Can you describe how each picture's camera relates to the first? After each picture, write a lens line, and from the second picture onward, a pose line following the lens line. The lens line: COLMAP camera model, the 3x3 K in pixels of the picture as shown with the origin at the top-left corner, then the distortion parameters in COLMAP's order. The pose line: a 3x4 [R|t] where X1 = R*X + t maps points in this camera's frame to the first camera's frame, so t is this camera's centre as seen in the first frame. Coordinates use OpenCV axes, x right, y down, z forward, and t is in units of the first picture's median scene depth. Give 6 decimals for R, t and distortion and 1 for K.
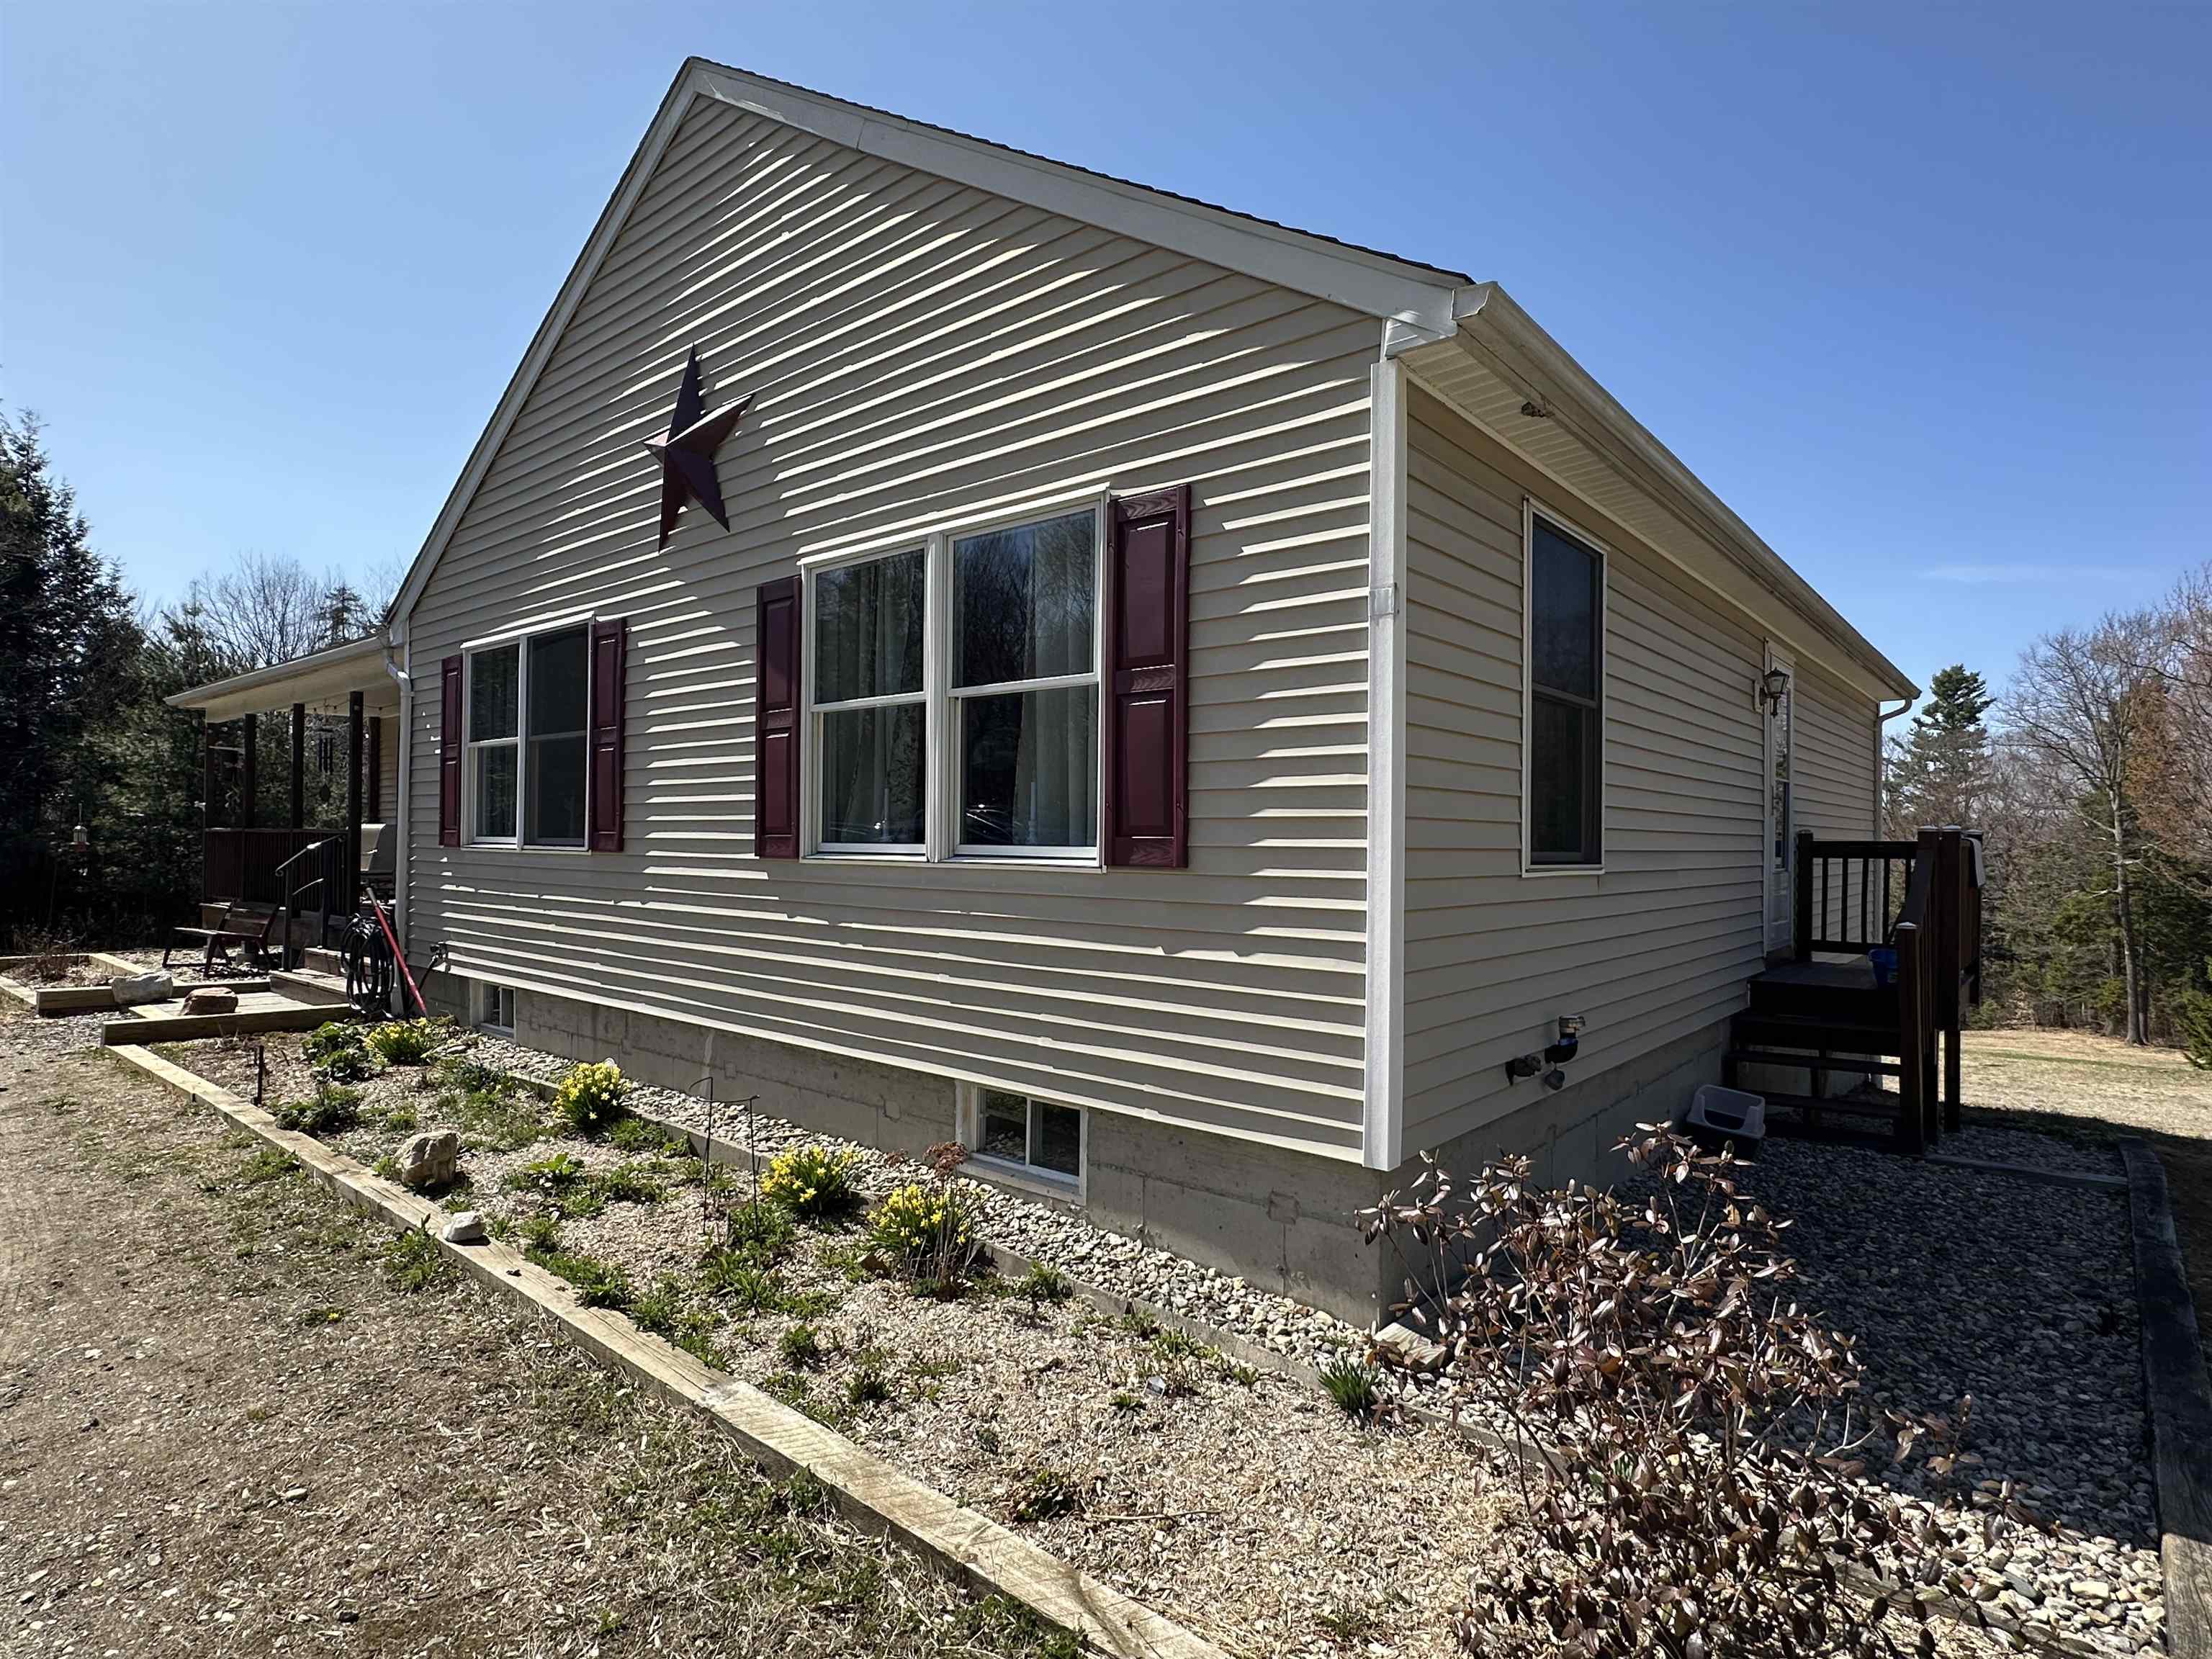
lens RADIAL K [[1171.0, 0, 1107.5], [0, 1171.0, 831.9], [0, 0, 1]] dist [0.001367, 0.000059]
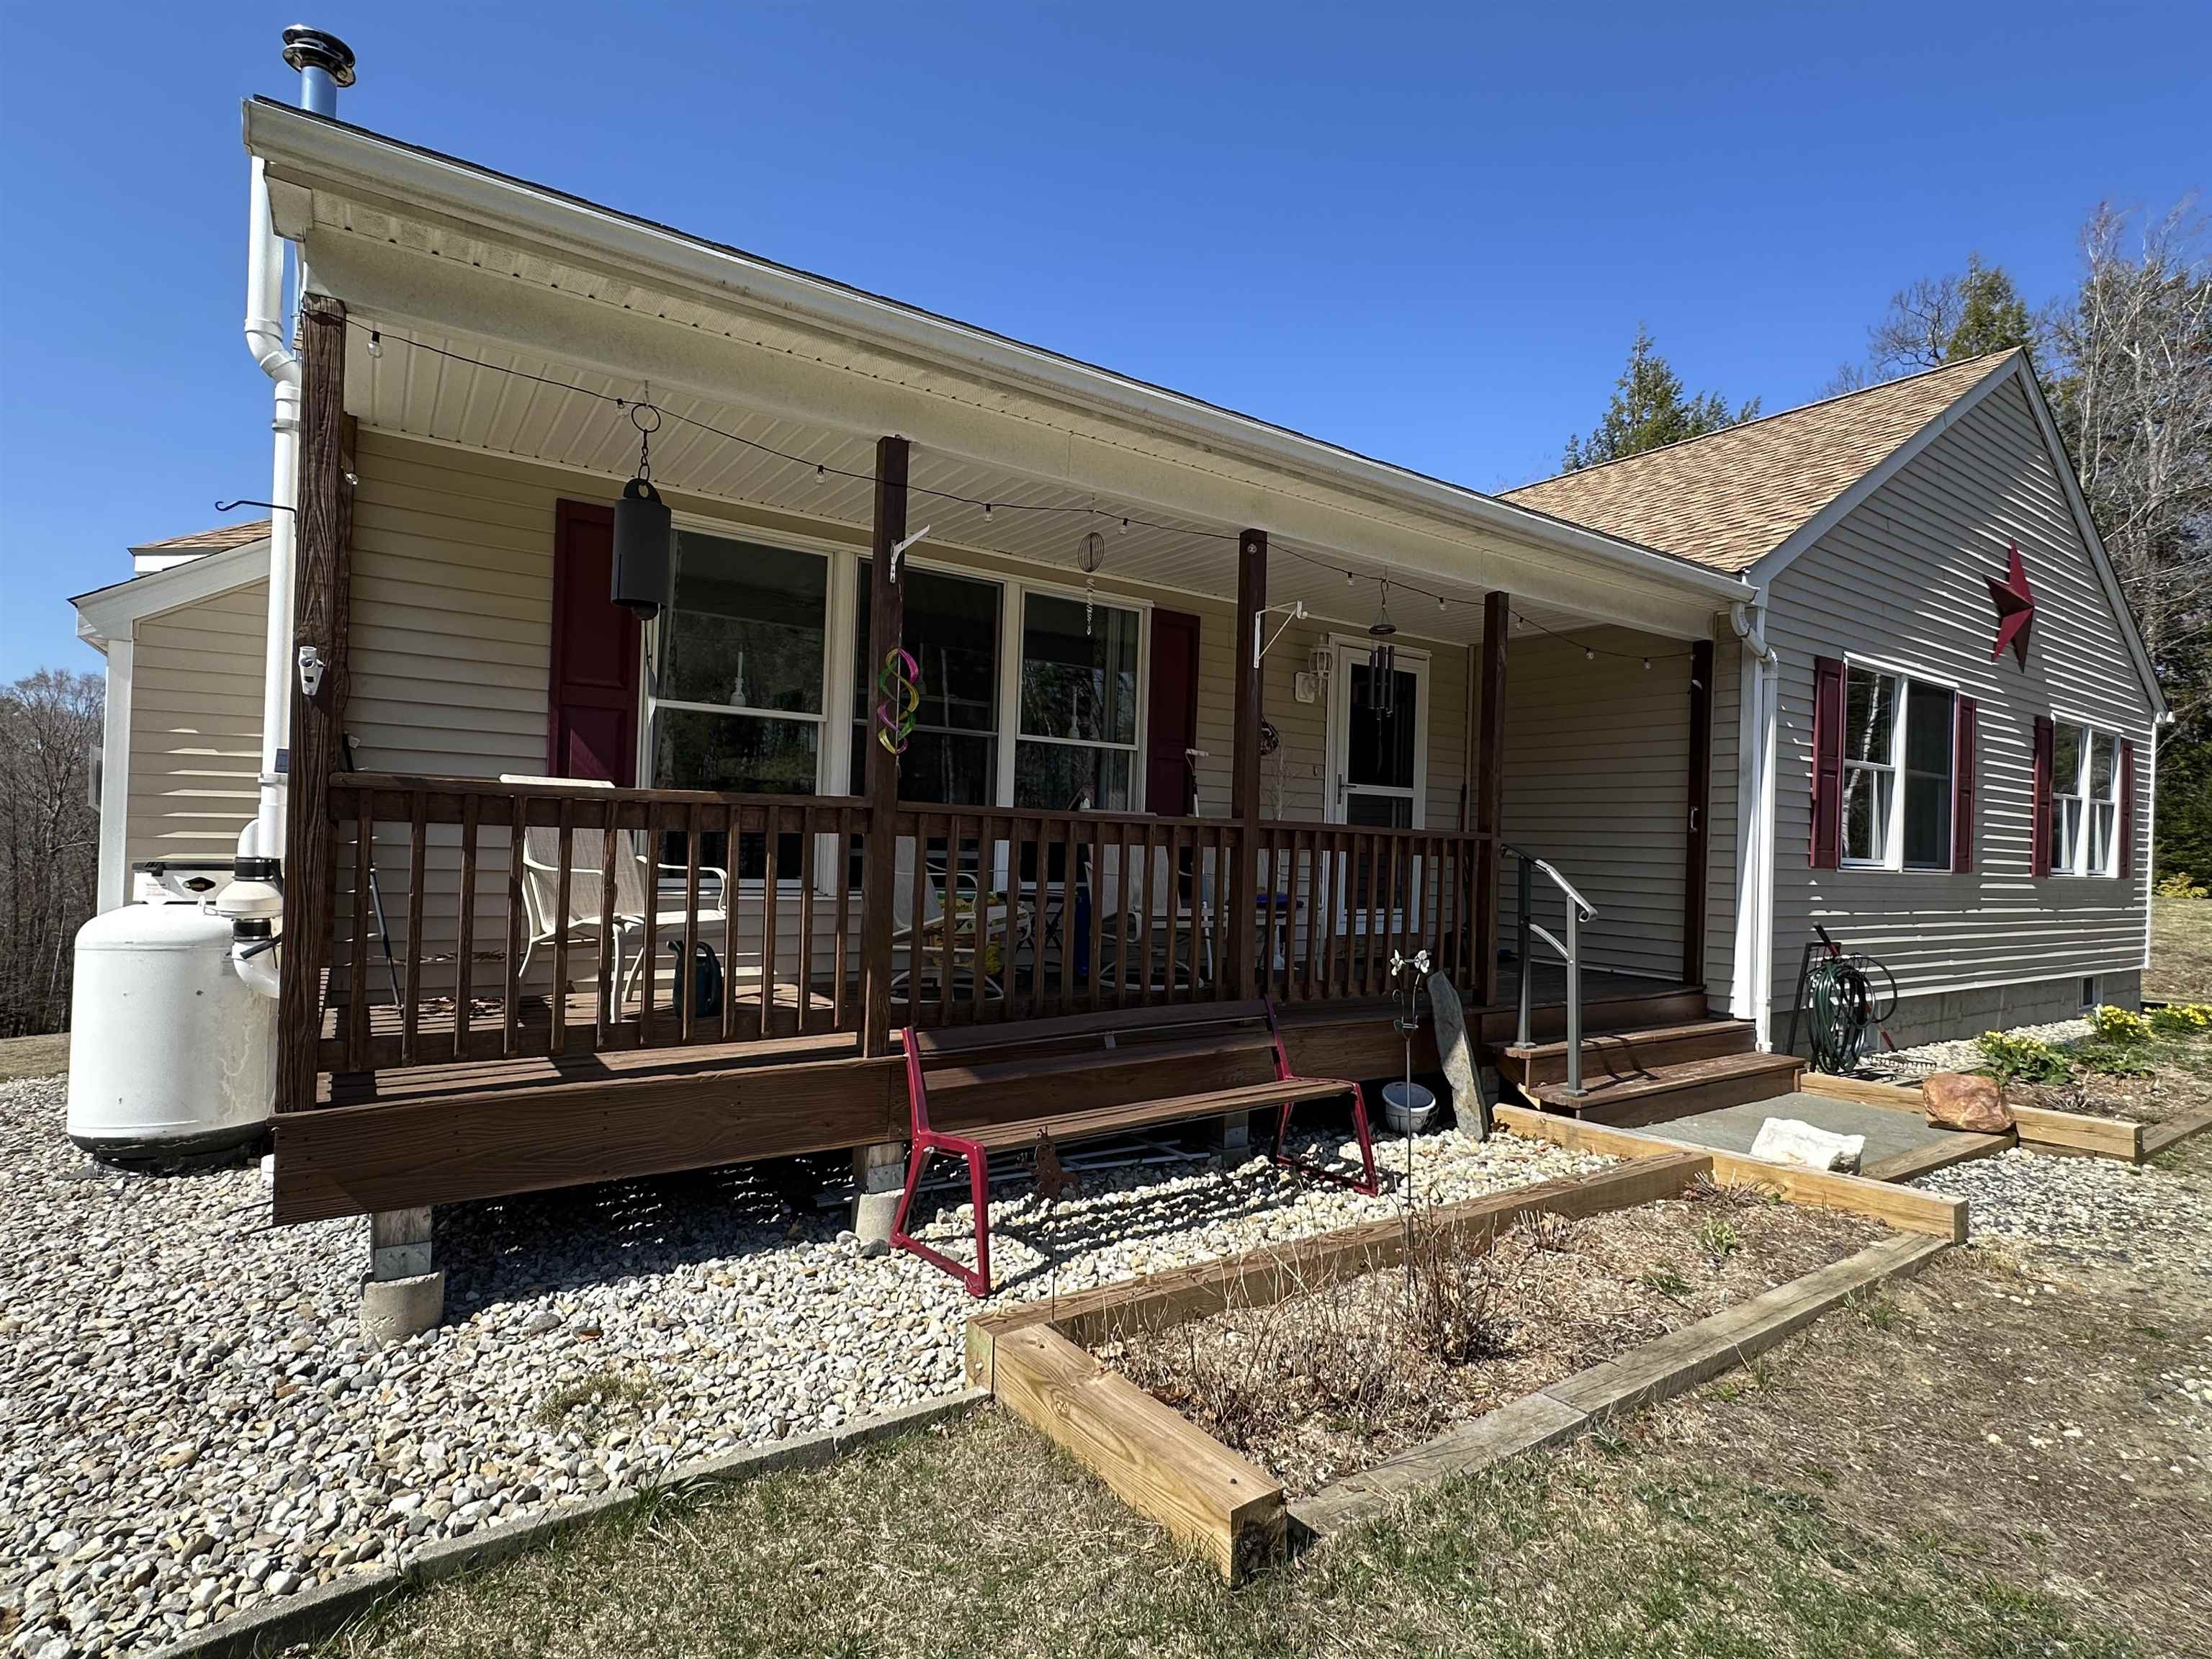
lens RADIAL K [[1110.9, 0, 1108.3], [0, 1110.9, 830.4], [0, 0, 1]] dist [-0.010446, -0.000368]
pose [[0.263546, 0.003542, 0.964640, -1.659242], [-0.030419, 0.999526, 0.004640, -0.006506], [-0.964167, -0.030566, 0.263529, 1.415899]]
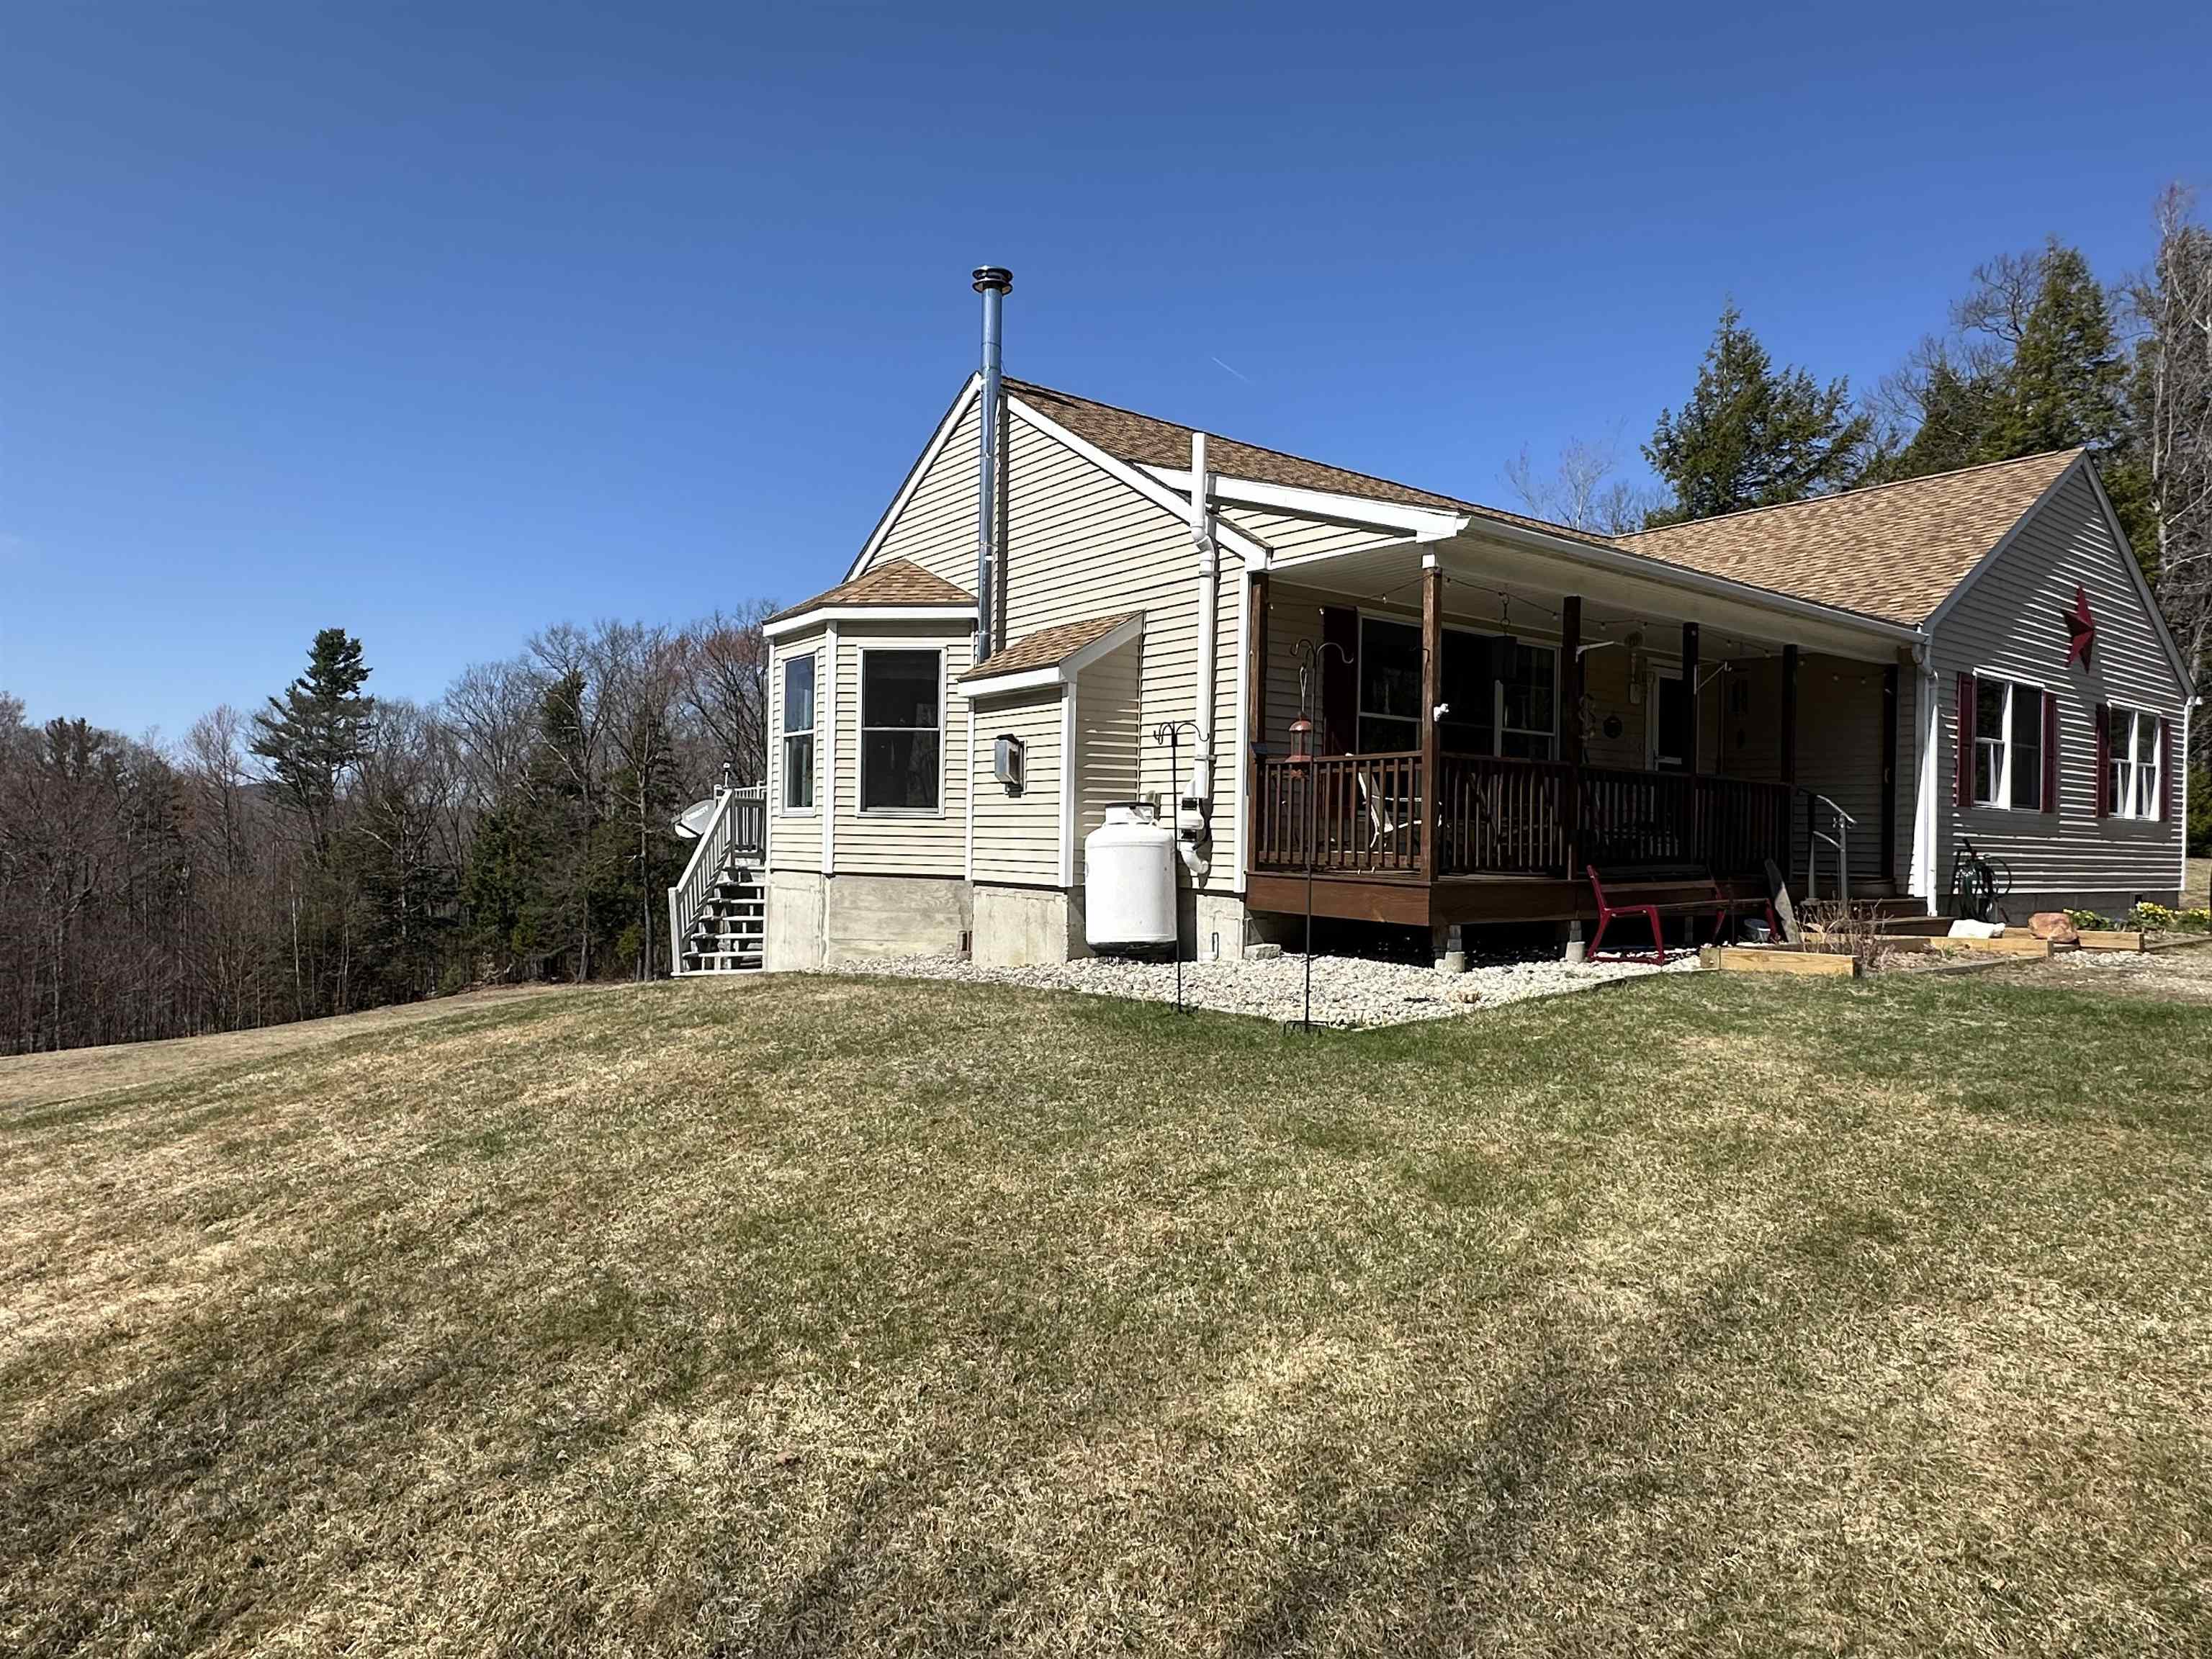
lens RADIAL K [[1334.4, 0, 1104.8], [0, 1334.4, 829.0], [0, 0, 1]] dist [-0.019352, 0.000721]
pose [[0.225219, -0.003575, 0.974302, -2.520976], [-0.017313, 0.999821, 0.007671, 0.044880], [-0.974154, -0.018595, 0.225117, 1.773433]]
